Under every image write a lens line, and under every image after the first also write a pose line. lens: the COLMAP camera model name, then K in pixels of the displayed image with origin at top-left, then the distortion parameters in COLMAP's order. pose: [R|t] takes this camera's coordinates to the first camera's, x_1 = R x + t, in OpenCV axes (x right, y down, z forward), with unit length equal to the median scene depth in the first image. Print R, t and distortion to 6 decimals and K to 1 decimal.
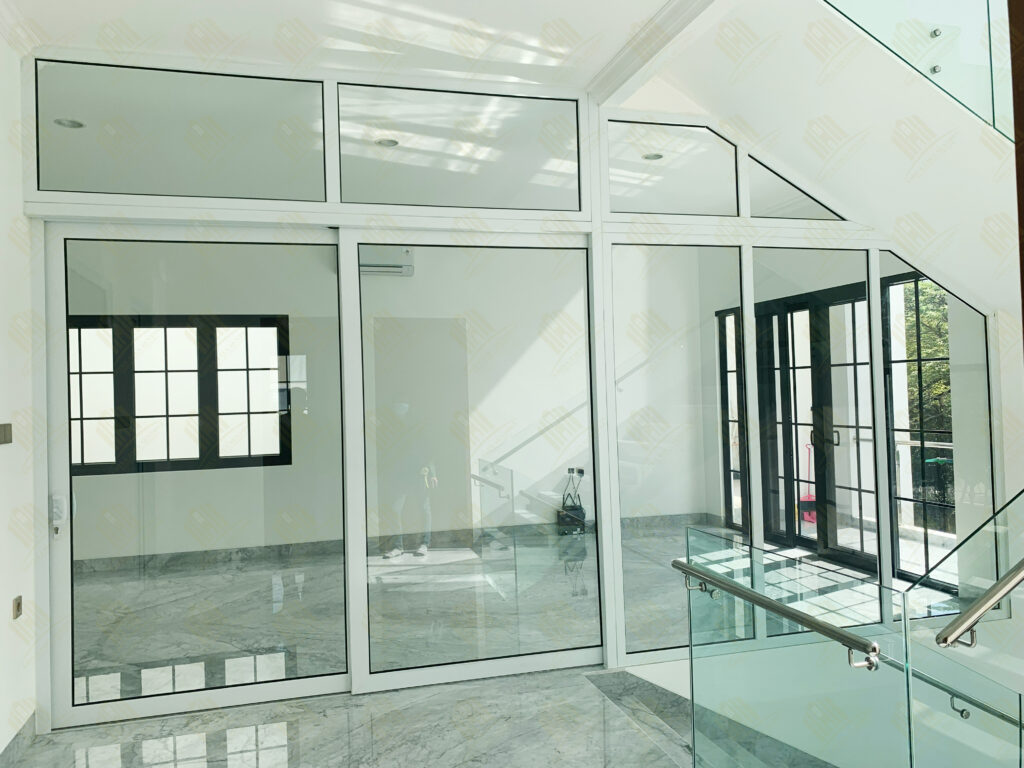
lens RADIAL K [[774.5, 0, 512.0], [0, 774.5, 384.0], [0, 0, 1]] dist [0.094359, 0.000307]
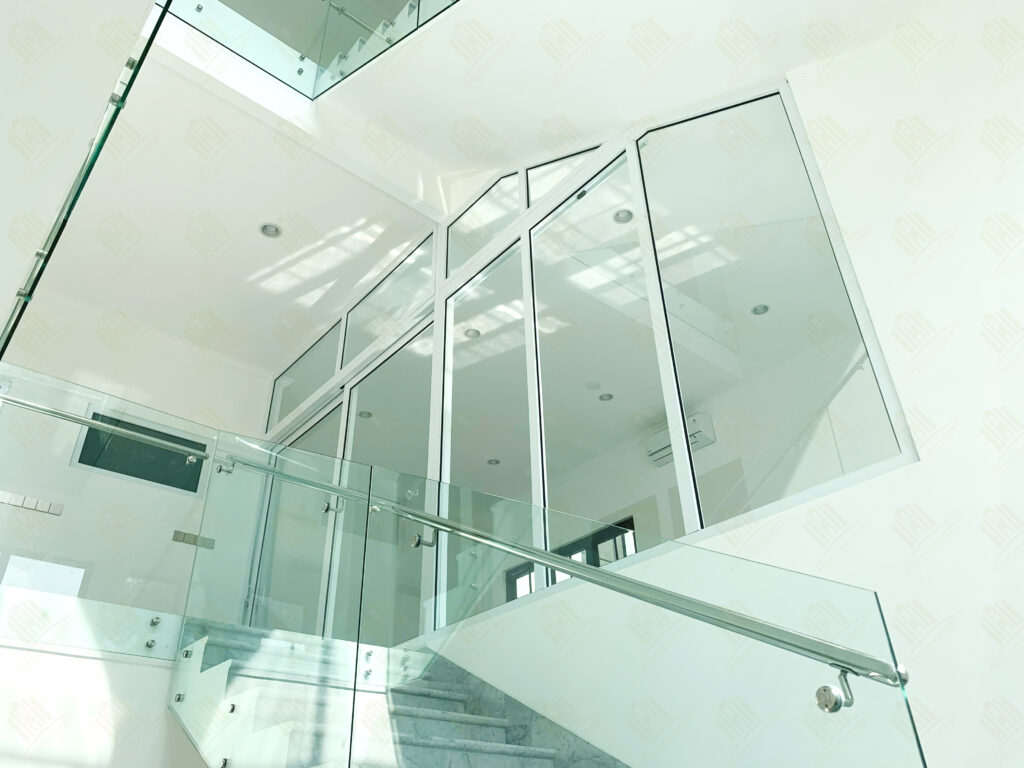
lens RADIAL K [[774.5, 0, 512.0], [0, 774.5, 384.0], [0, 0, 1]] dist [0.094359, 0.000307]
pose [[0.406453, -0.473404, -0.781463, 1.065561], [0.022850, 0.860299, -0.509277, 0.556127], [0.913386, 0.189141, 0.360488, 0.640273]]
